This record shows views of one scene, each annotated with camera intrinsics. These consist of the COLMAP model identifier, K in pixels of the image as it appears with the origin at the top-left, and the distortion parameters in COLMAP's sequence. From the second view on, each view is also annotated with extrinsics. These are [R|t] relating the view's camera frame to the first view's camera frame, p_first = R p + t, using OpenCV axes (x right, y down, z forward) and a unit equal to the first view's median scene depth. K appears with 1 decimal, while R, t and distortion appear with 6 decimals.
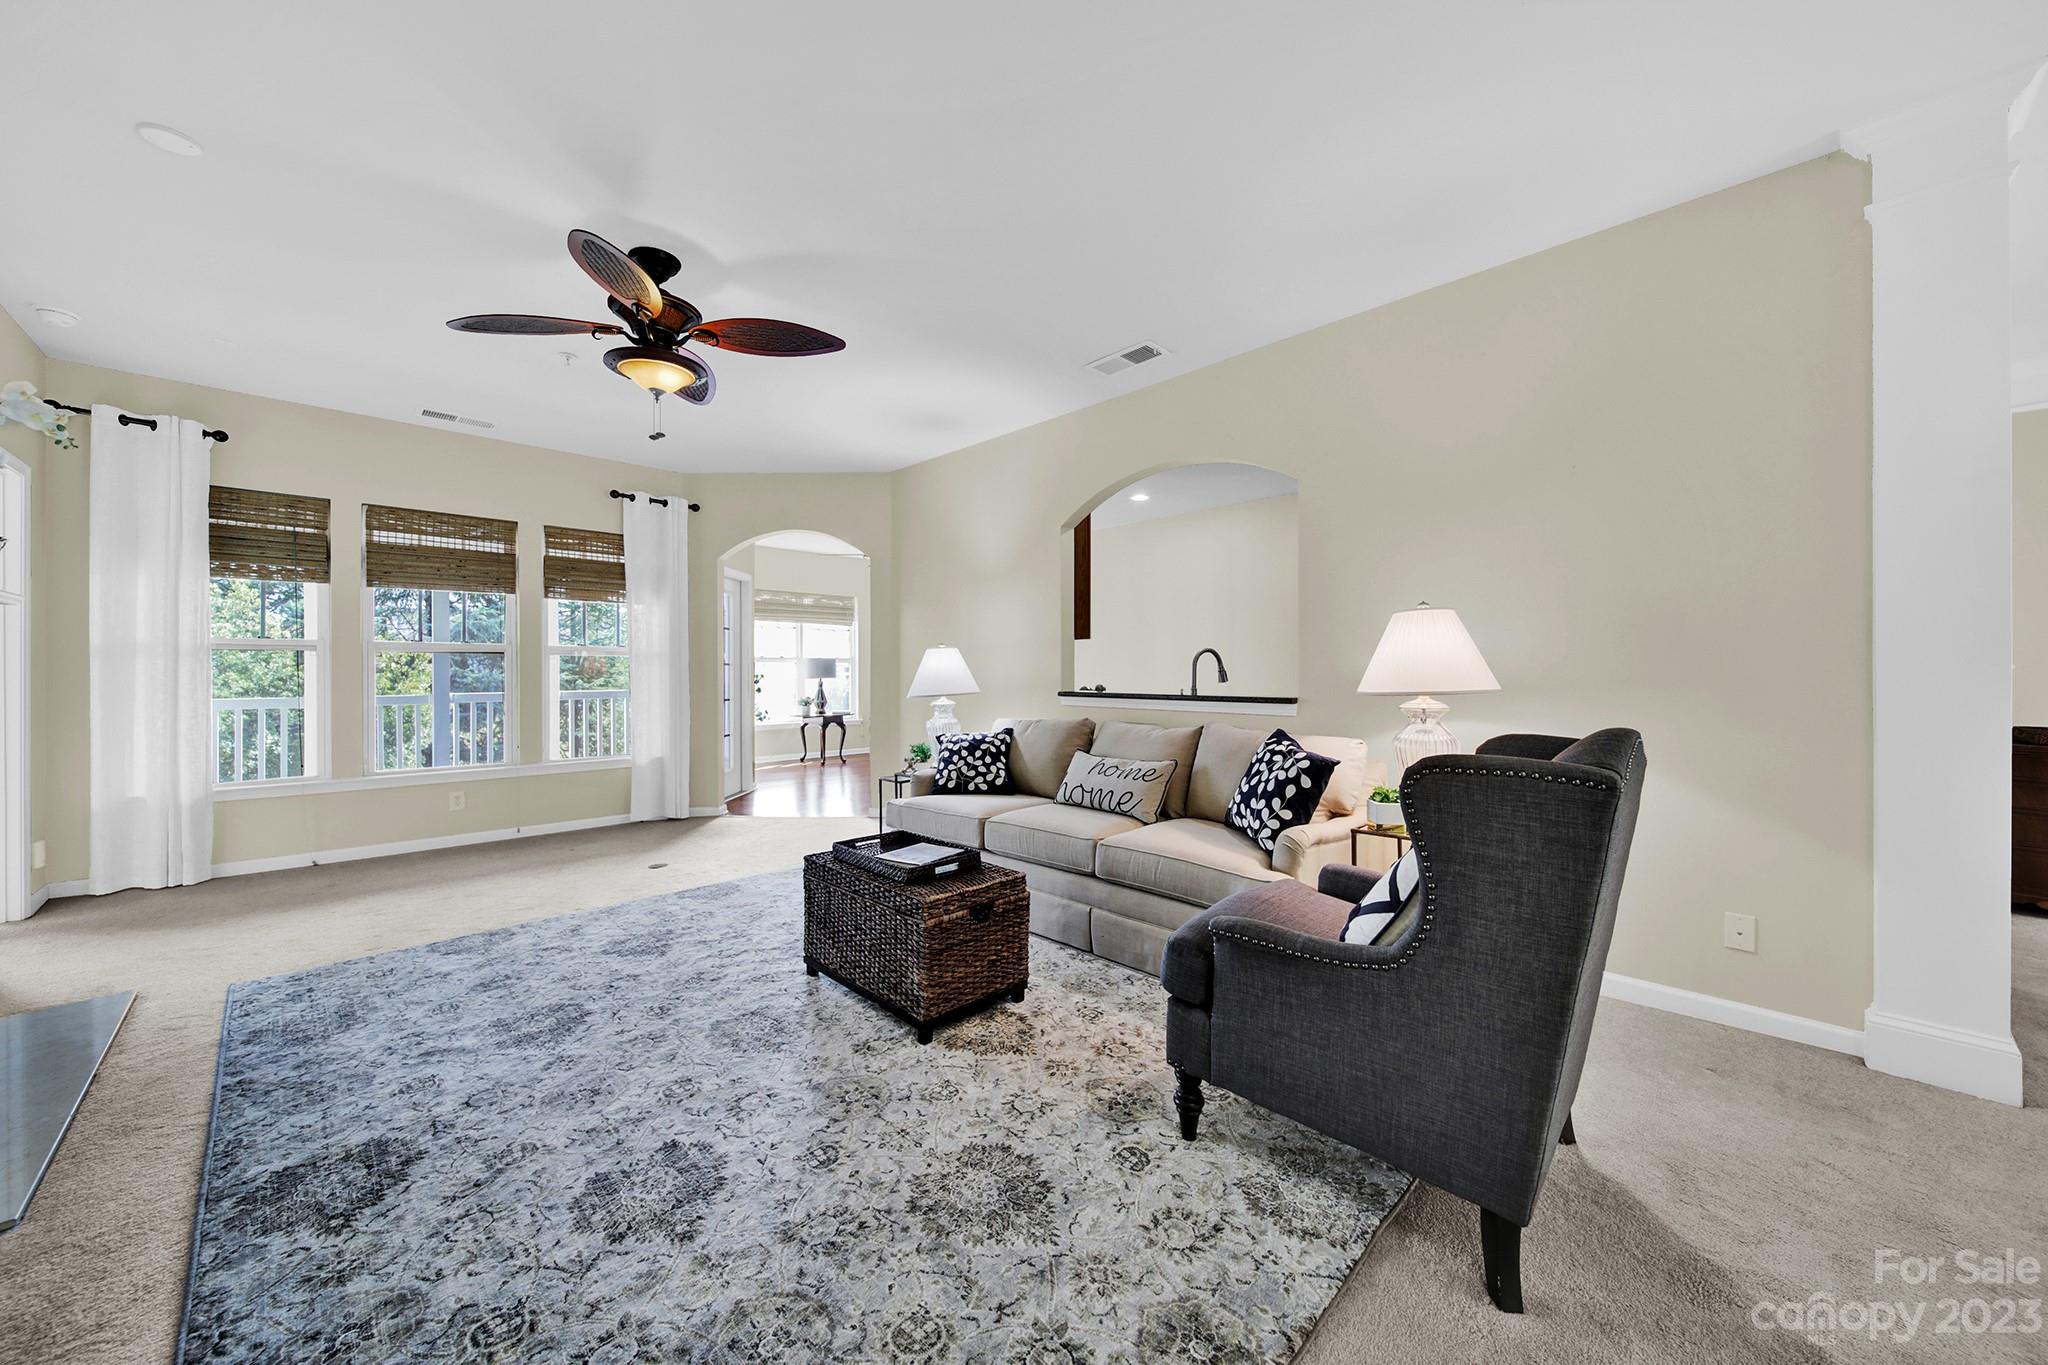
lens RADIAL K [[742.2, 0, 1024.9], [0, 742.2, 695.5], [0, 0, 1]] dist [-0.001120, -0.000123]
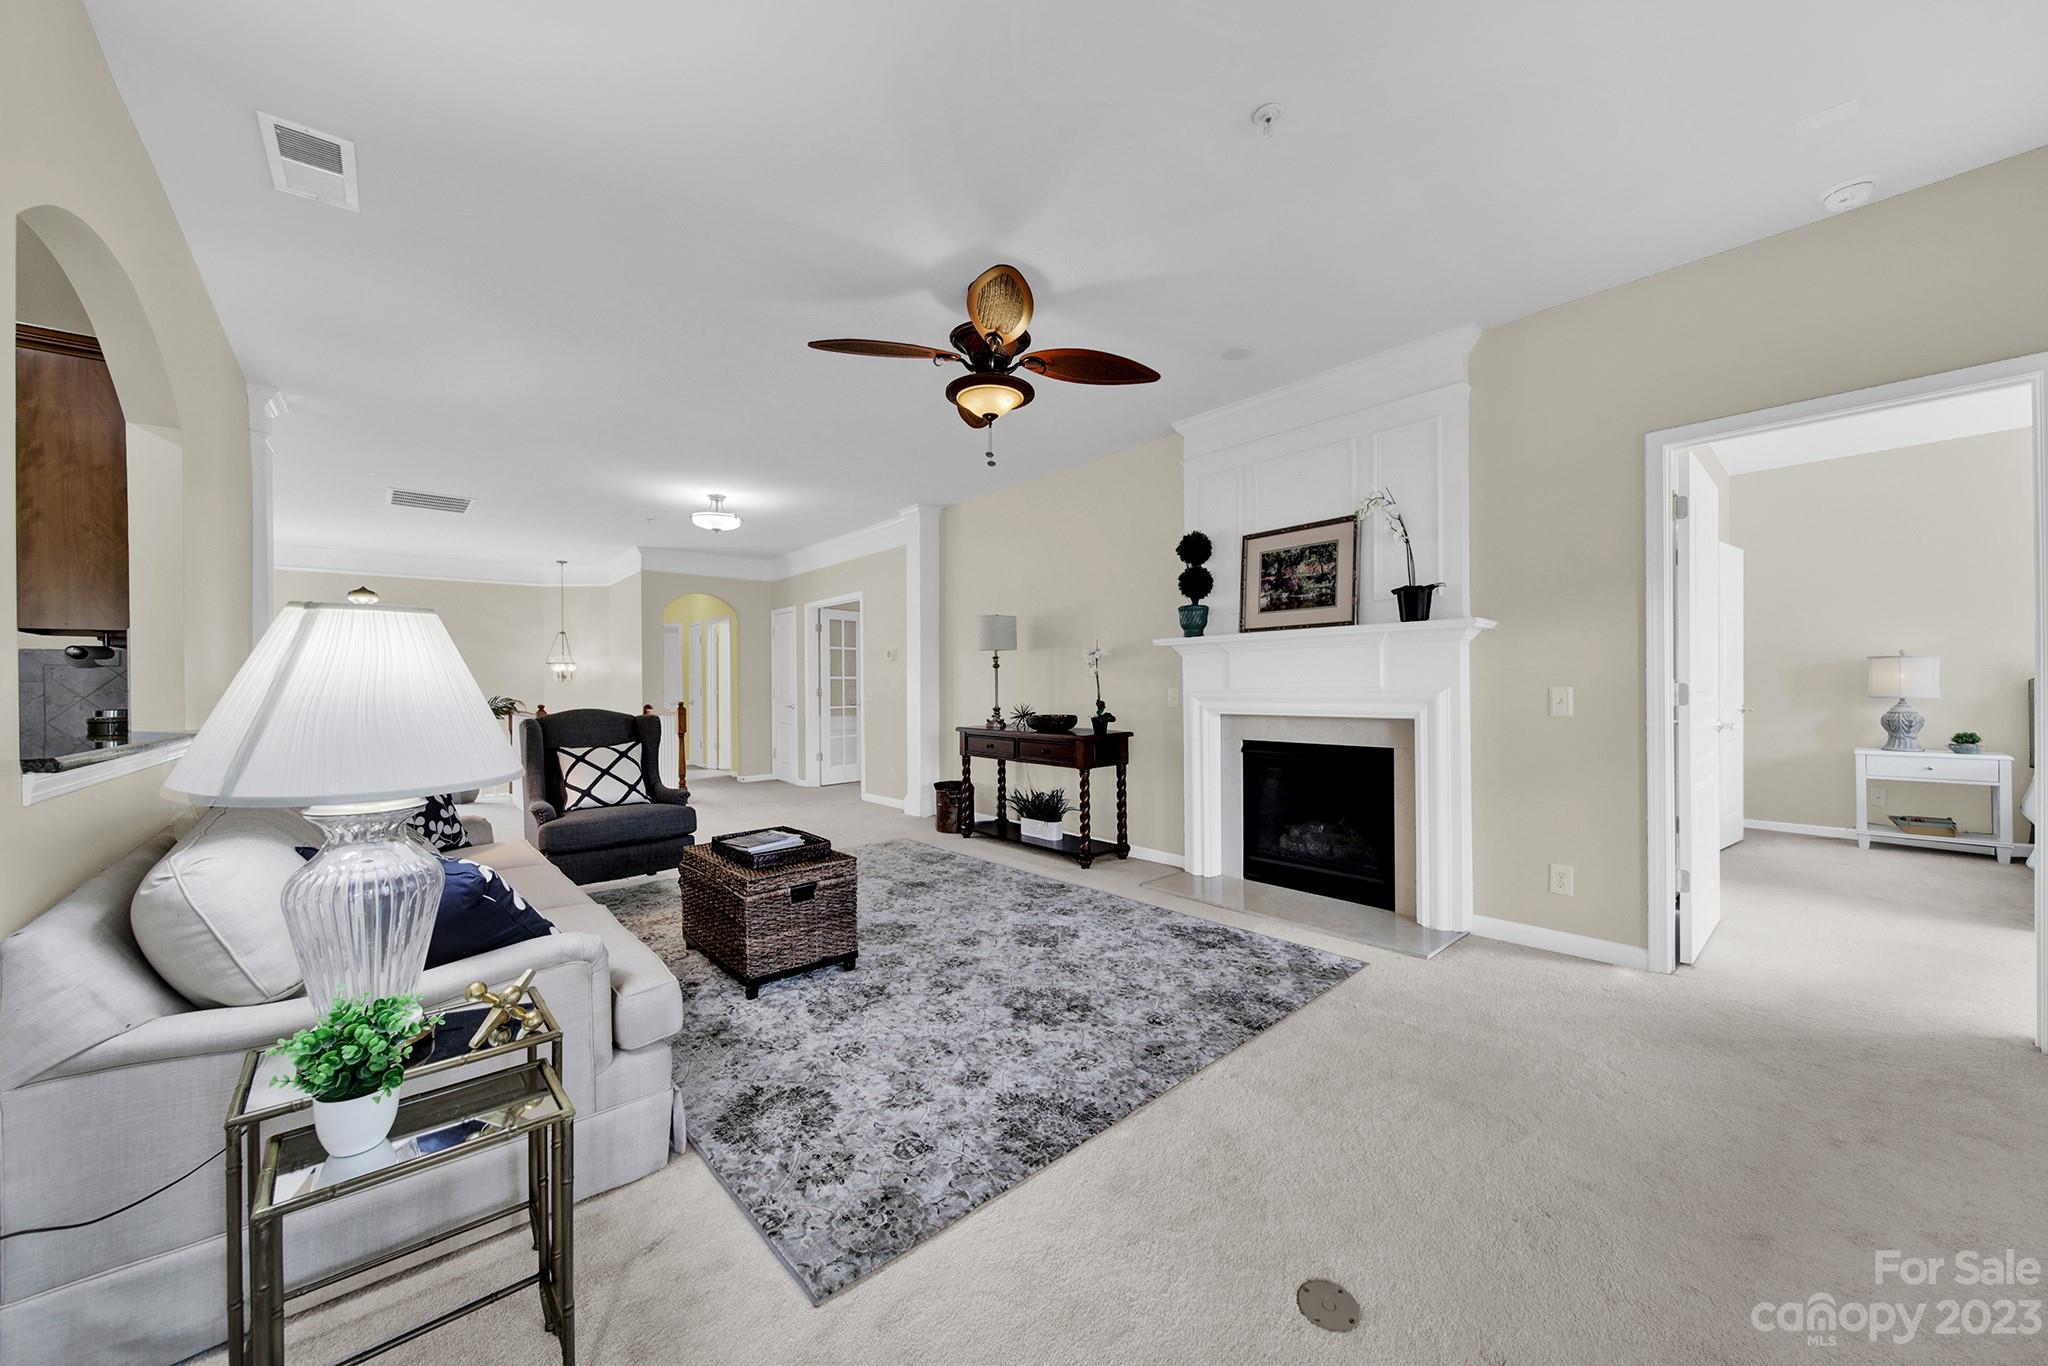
lens RADIAL K [[742.3, 0, 1025.1], [0, 742.3, 686.4], [0, 0, 1]] dist [0.000536, 0.000044]
pose [[-0.999269, 0.009958, 0.036899, -0.353214], [0.011146, 0.999421, 0.032132, -0.042792], [-0.036558, 0.032520, -0.998802, 1.272631]]
